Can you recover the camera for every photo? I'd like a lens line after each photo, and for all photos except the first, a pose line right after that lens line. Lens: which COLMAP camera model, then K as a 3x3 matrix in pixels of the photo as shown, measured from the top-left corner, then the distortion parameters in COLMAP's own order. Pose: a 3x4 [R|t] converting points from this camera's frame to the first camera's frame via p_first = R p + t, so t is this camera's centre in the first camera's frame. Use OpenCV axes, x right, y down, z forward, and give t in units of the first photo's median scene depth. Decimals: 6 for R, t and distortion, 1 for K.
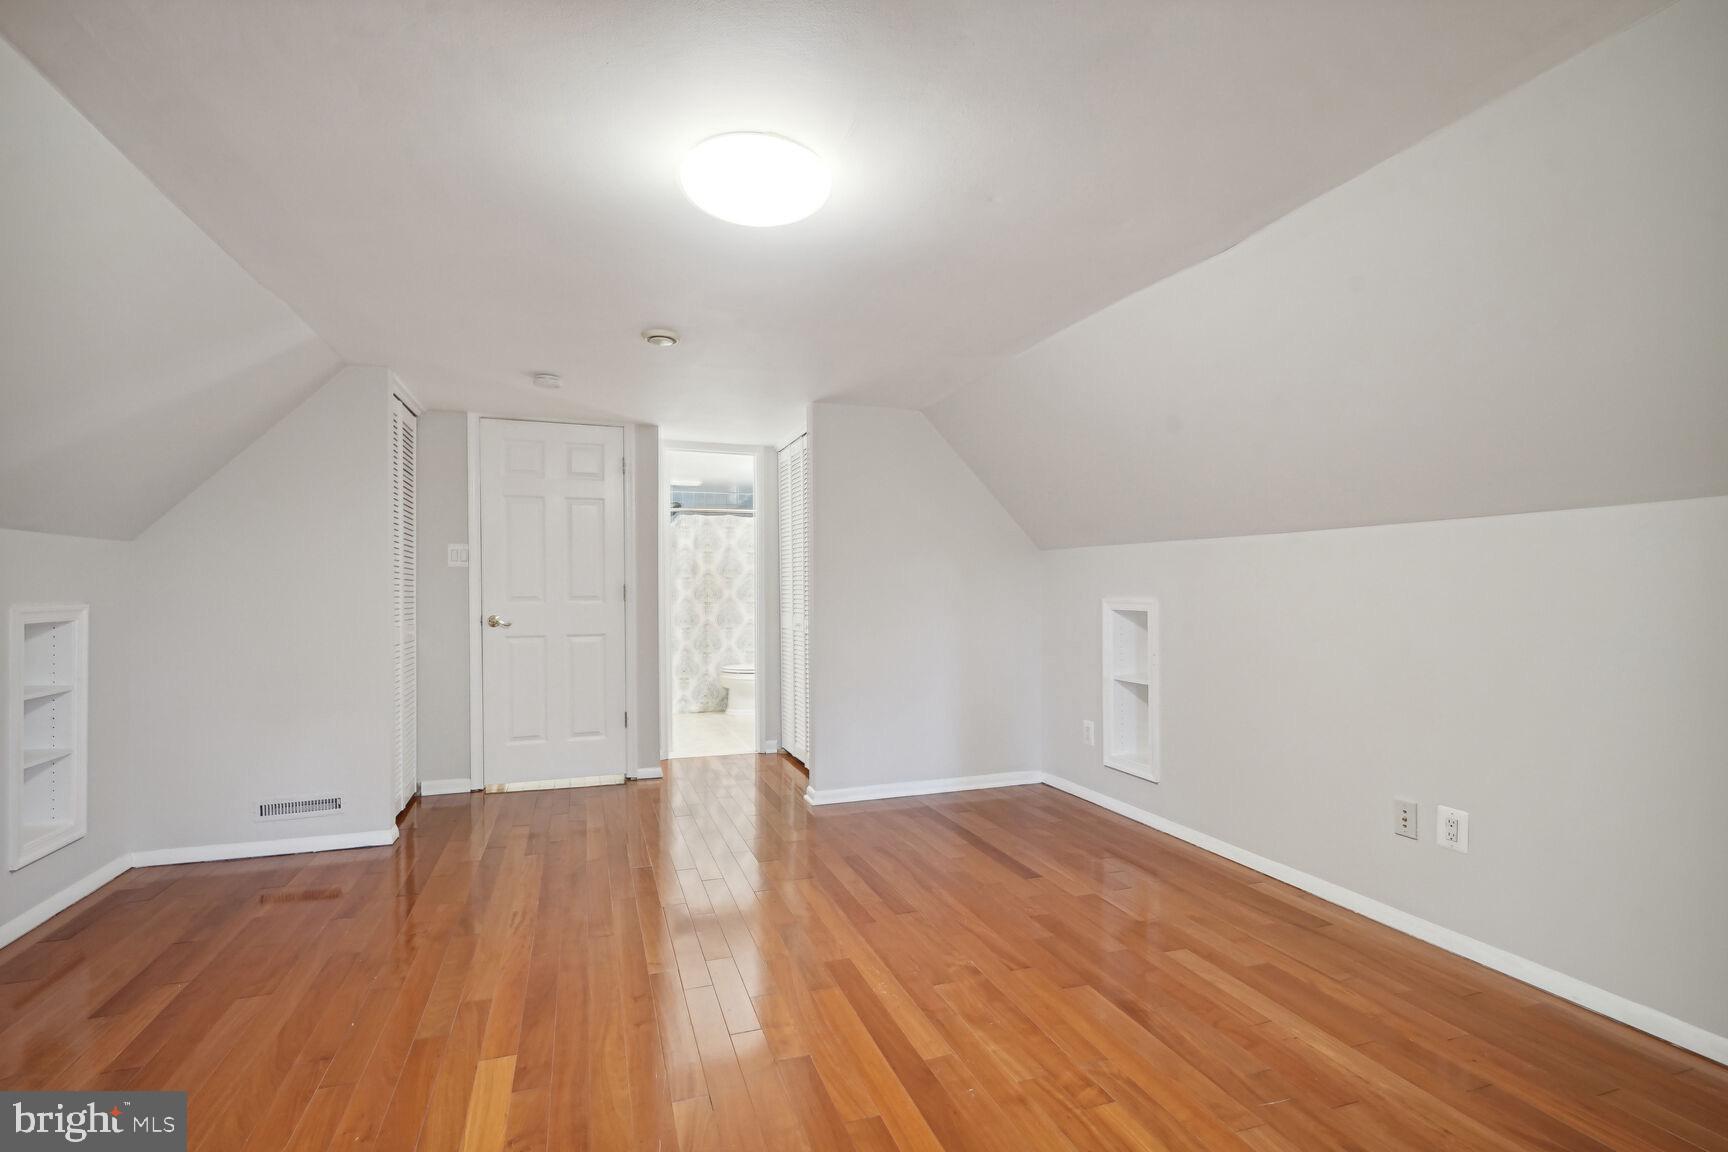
lens RADIAL K [[793.9, 0, 857.3], [0, 793.9, 581.3], [0, 0, 1]] dist [-0.002593, 0.001163]
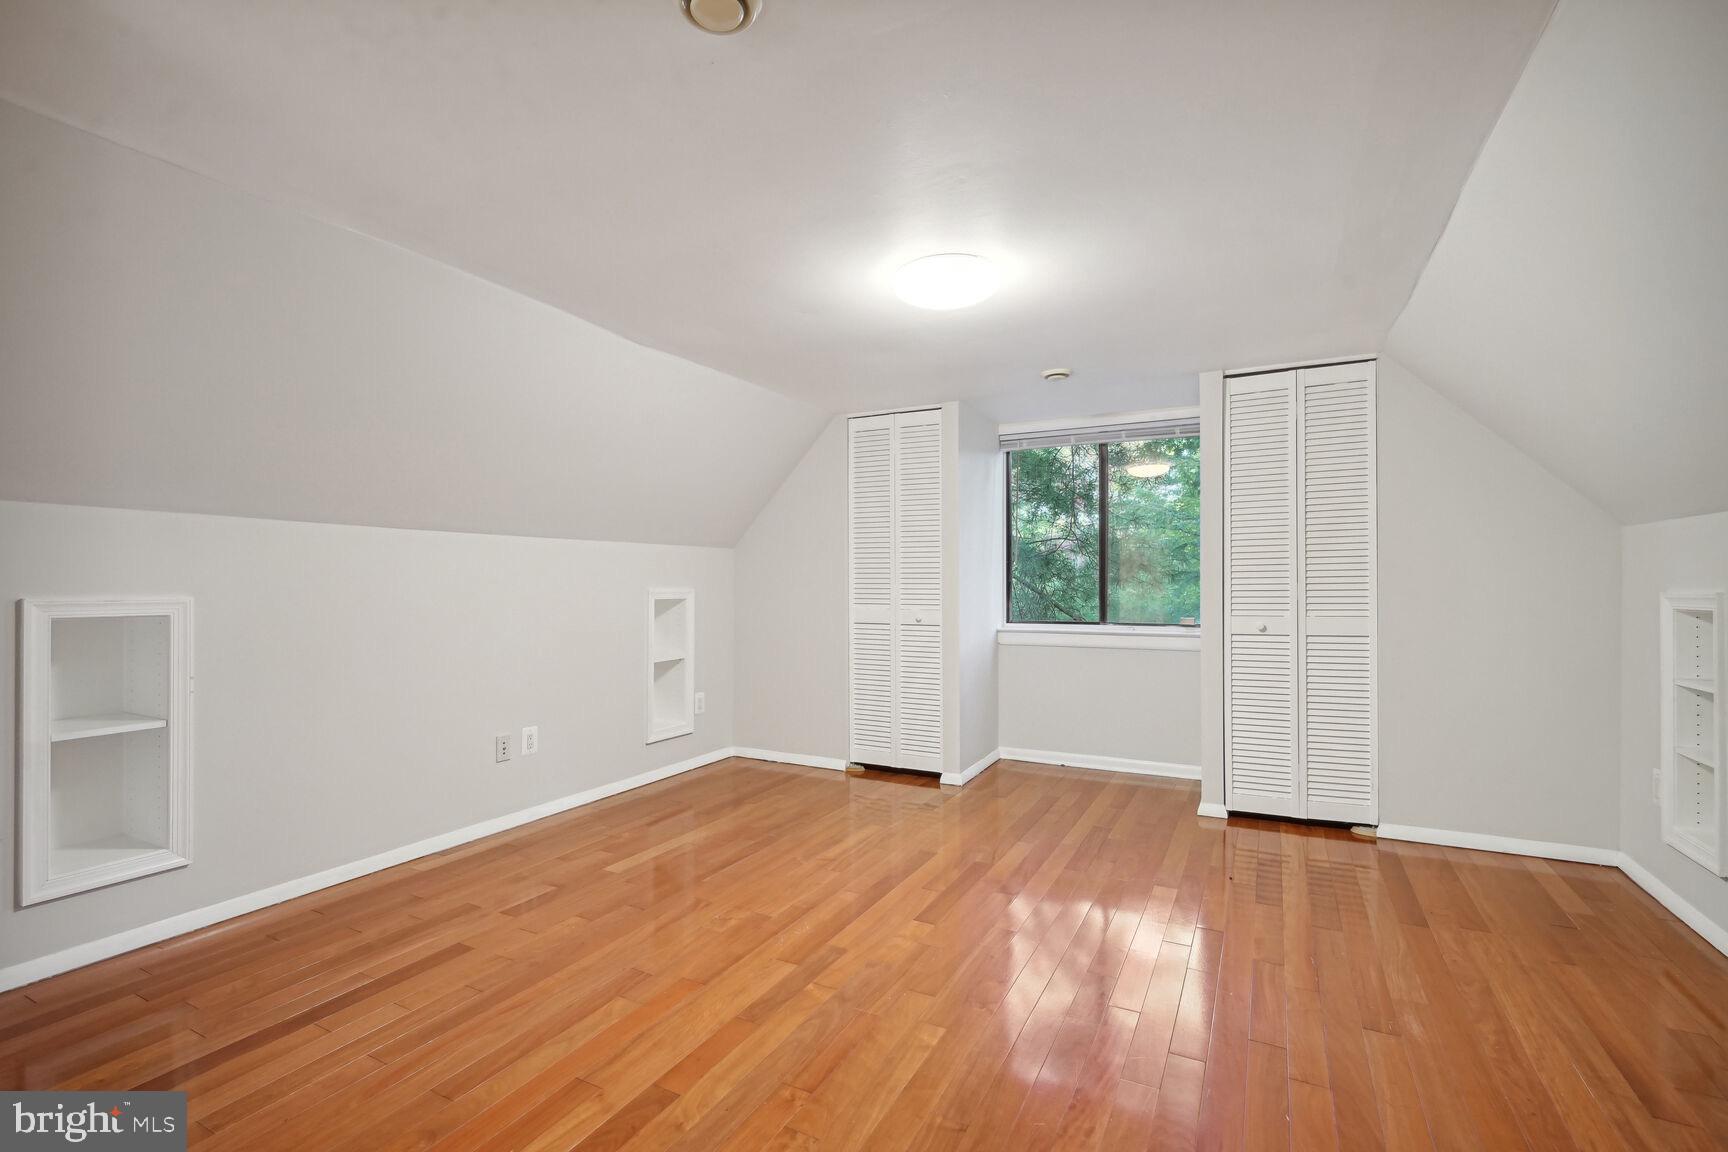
lens RADIAL K [[793.9, 0, 856.3], [0, 793.9, 579.7], [0, 0, 1]] dist [-0.002593, 0.001163]
pose [[-0.690966, 0.009457, 0.722826, -0.388352], [-0.002645, 0.999875, -0.015609, 0.012710], [-0.722883, -0.012697, -0.690854, 0.792814]]
